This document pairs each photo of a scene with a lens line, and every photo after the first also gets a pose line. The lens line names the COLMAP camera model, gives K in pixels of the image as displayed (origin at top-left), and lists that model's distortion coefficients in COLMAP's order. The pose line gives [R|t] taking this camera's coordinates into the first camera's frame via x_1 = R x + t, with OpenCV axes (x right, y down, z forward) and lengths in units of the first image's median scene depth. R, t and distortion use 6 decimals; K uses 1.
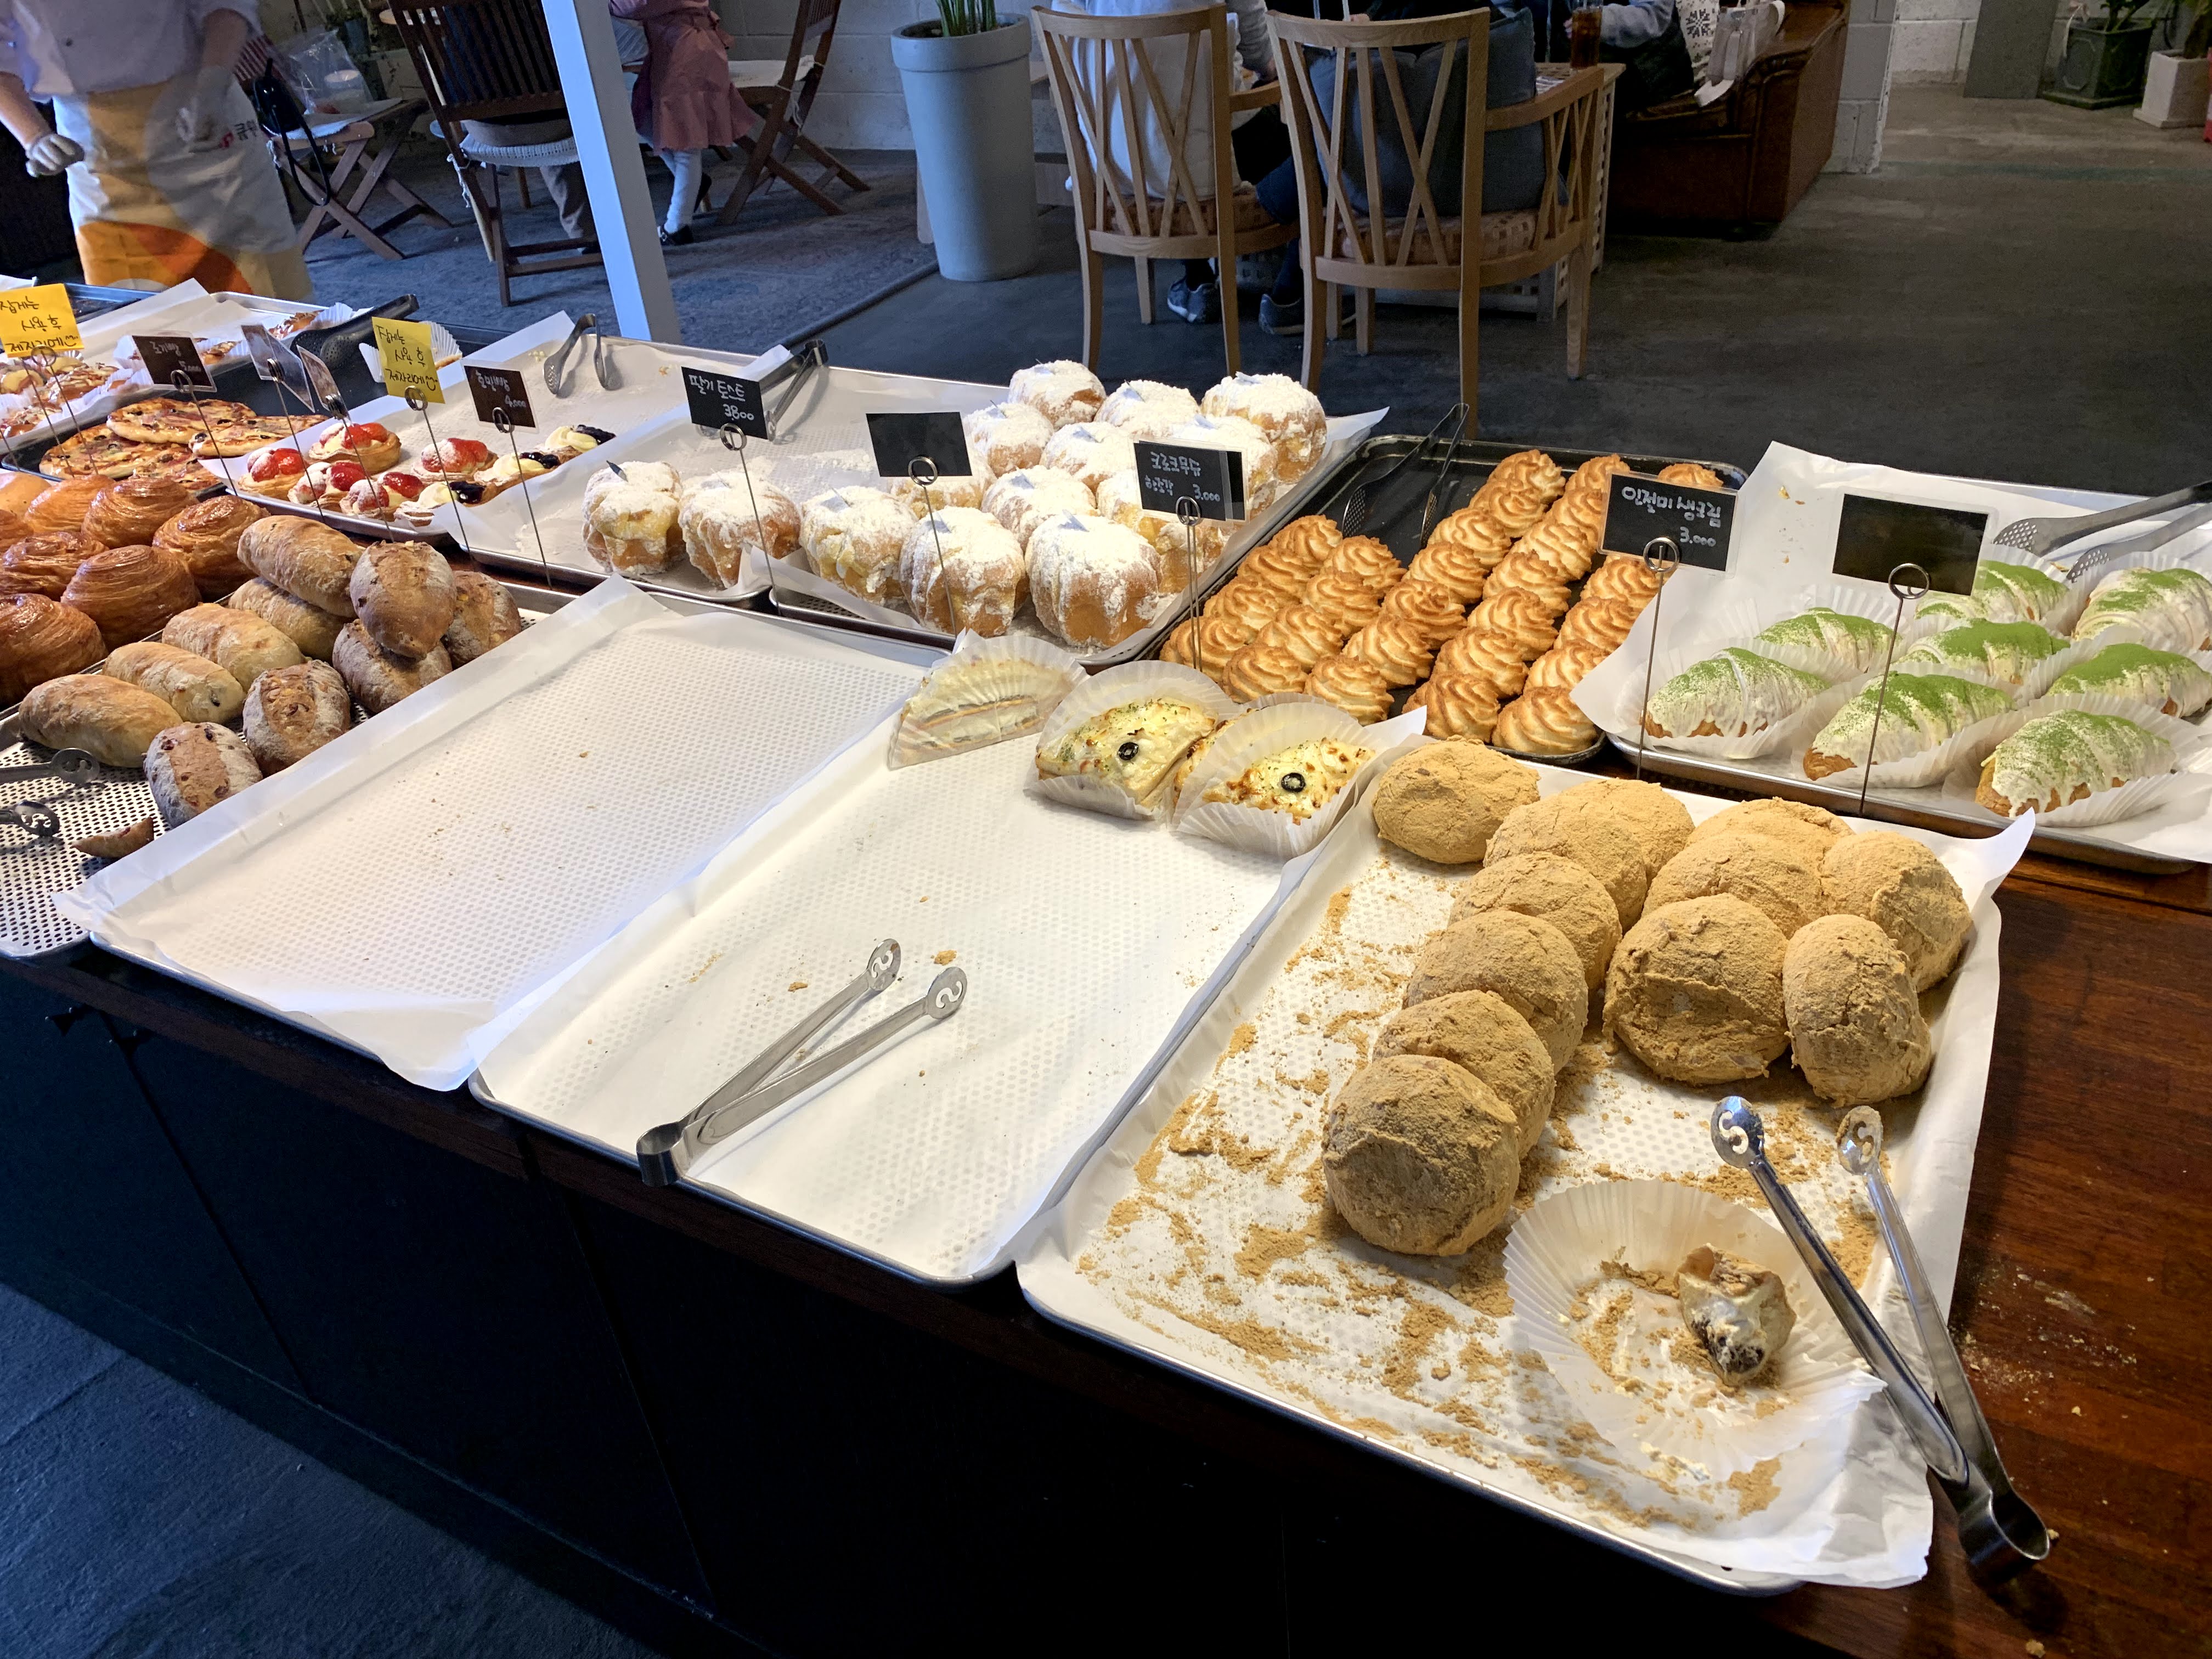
lens RADIAL K [[1701.5, 0, 1124.4], [0, 1701.5, 821.8], [0, 0, 1]] dist [0.008556, -0.011437]
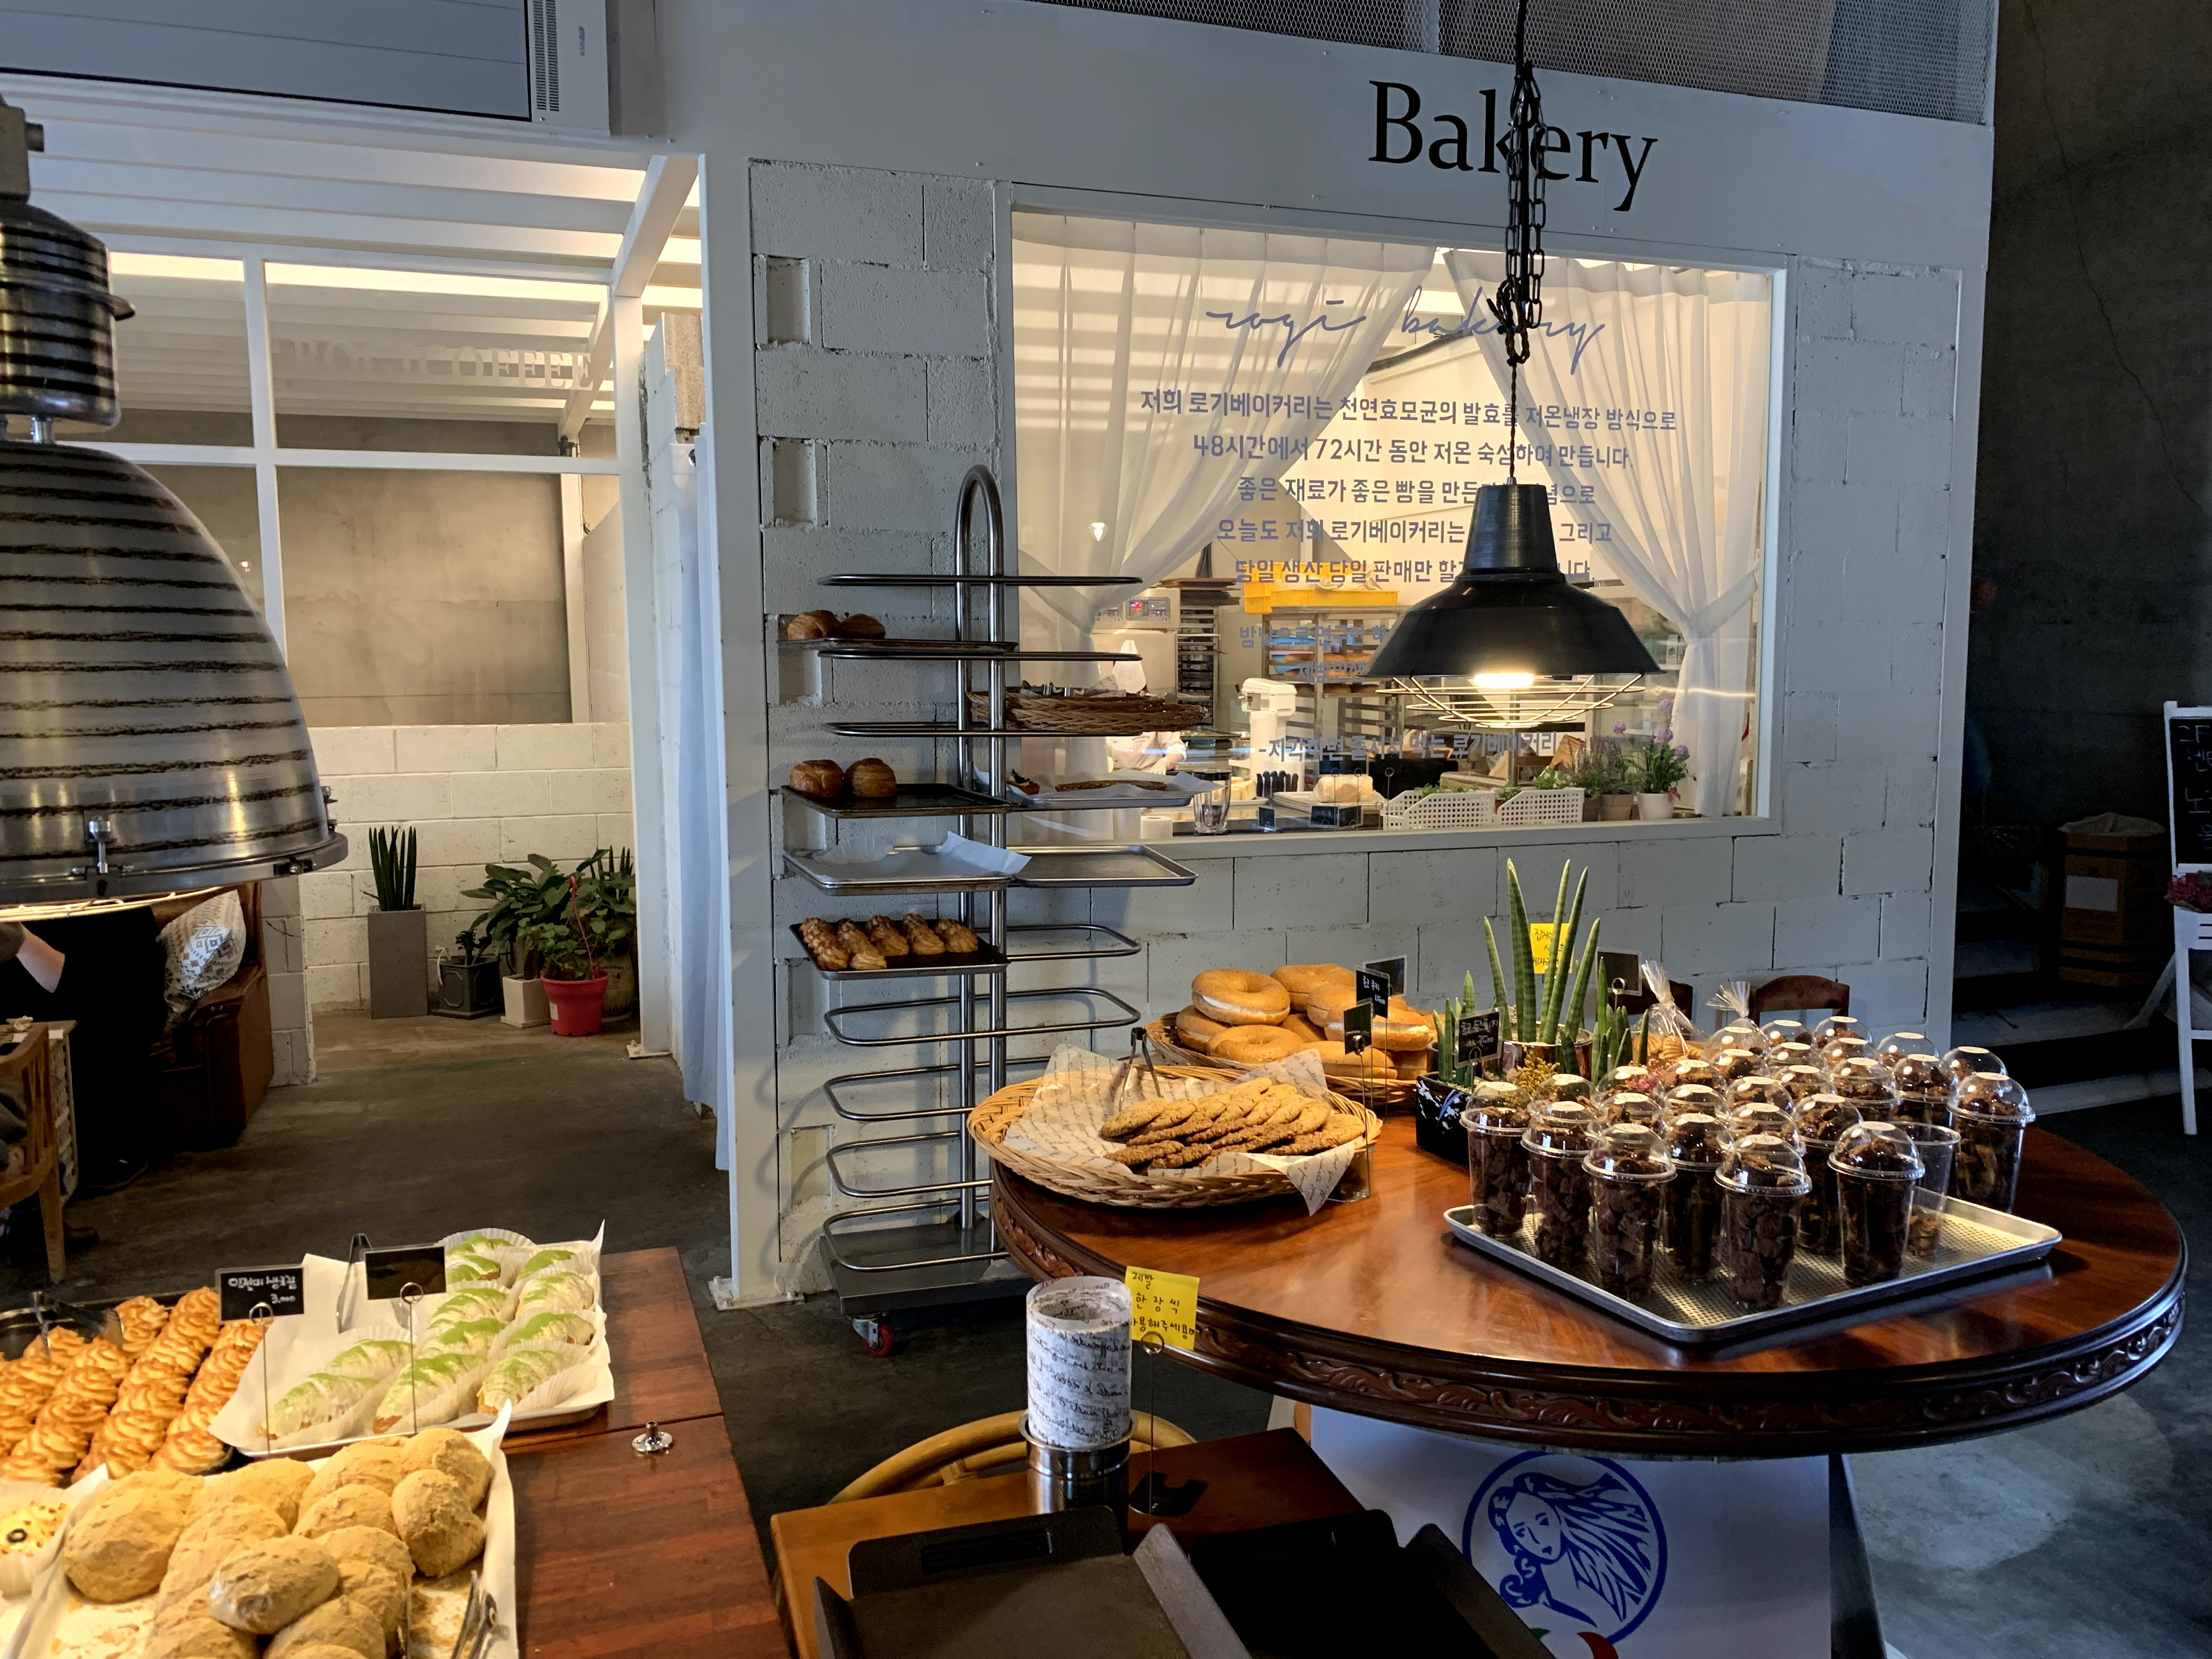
lens RADIAL K [[1701.5, 0, 1113.0], [0, 1701.5, 817.4], [0, 0, 1]] dist [0.008556, -0.011437]
pose [[0.667503, 0.000768, 0.744607, -0.324723], [0.365285, 0.871061, -0.328359, 0.238749], [-0.648850, 0.491174, 0.581155, -0.651353]]
